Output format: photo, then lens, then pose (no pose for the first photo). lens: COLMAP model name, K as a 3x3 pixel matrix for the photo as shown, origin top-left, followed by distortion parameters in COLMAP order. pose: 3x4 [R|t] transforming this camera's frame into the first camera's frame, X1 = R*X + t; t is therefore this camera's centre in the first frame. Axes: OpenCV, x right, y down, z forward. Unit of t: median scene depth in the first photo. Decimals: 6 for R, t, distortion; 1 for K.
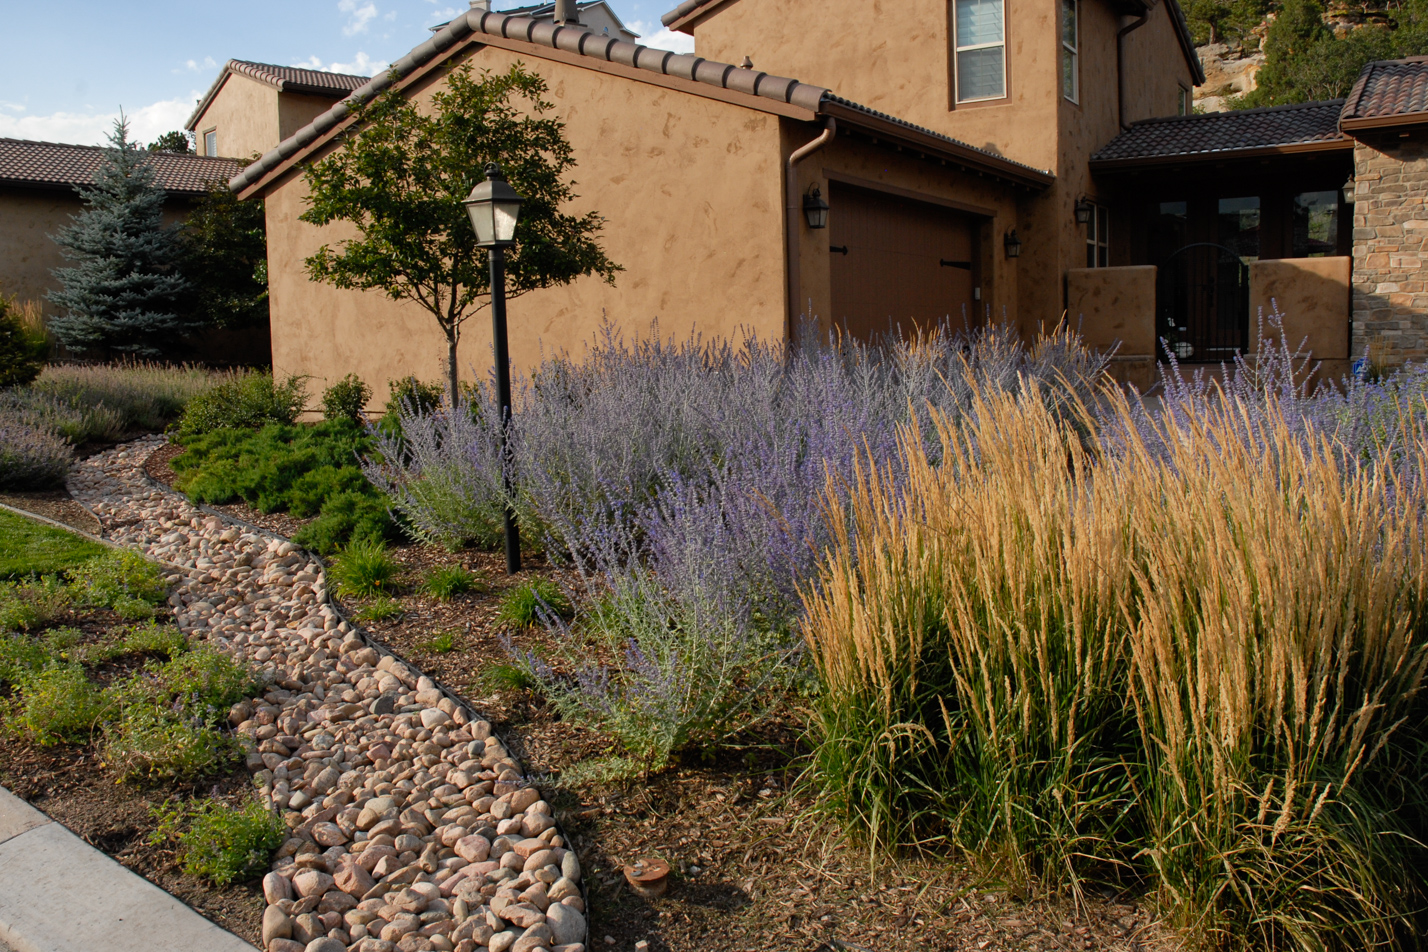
lens RADIAL K [[1170.3, 0, 731.7], [0, 1170.3, 478.8], [0, 0, 1]] dist [-0.162756, 0.200432]
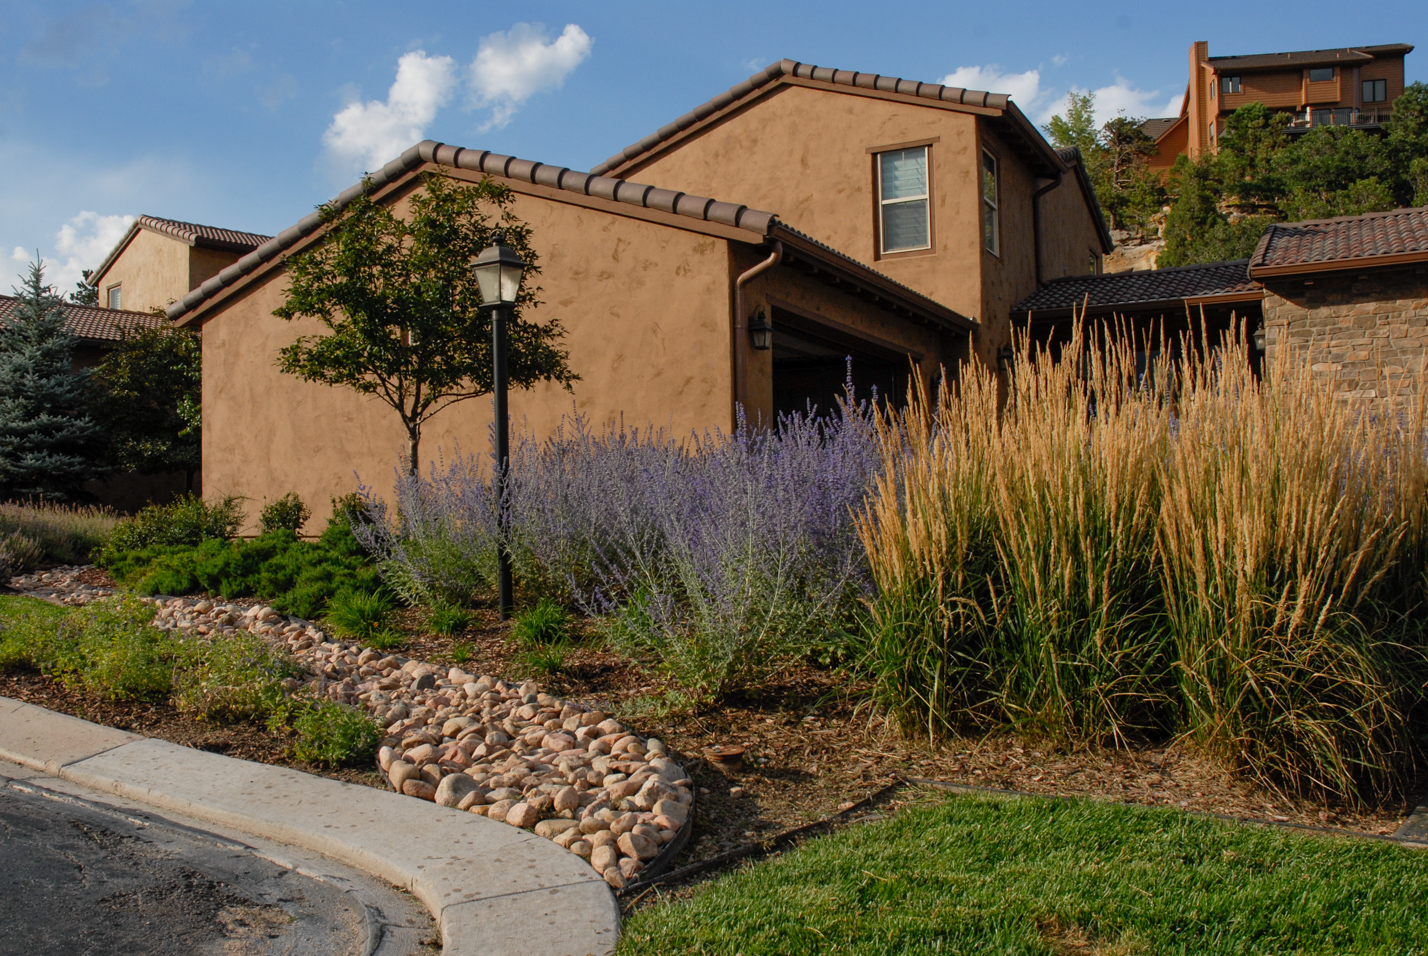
lens RADIAL K [[1219.5, 0, 672.8], [0, 1219.5, 561.2], [0, 0, 1]] dist [-0.165716, 0.220613]
pose [[0.999055, 0.009816, 0.042330, -0.048471], [-0.005628, 0.995175, -0.097952, 0.075950], [-0.043087, 0.097622, 0.994290, -0.049046]]
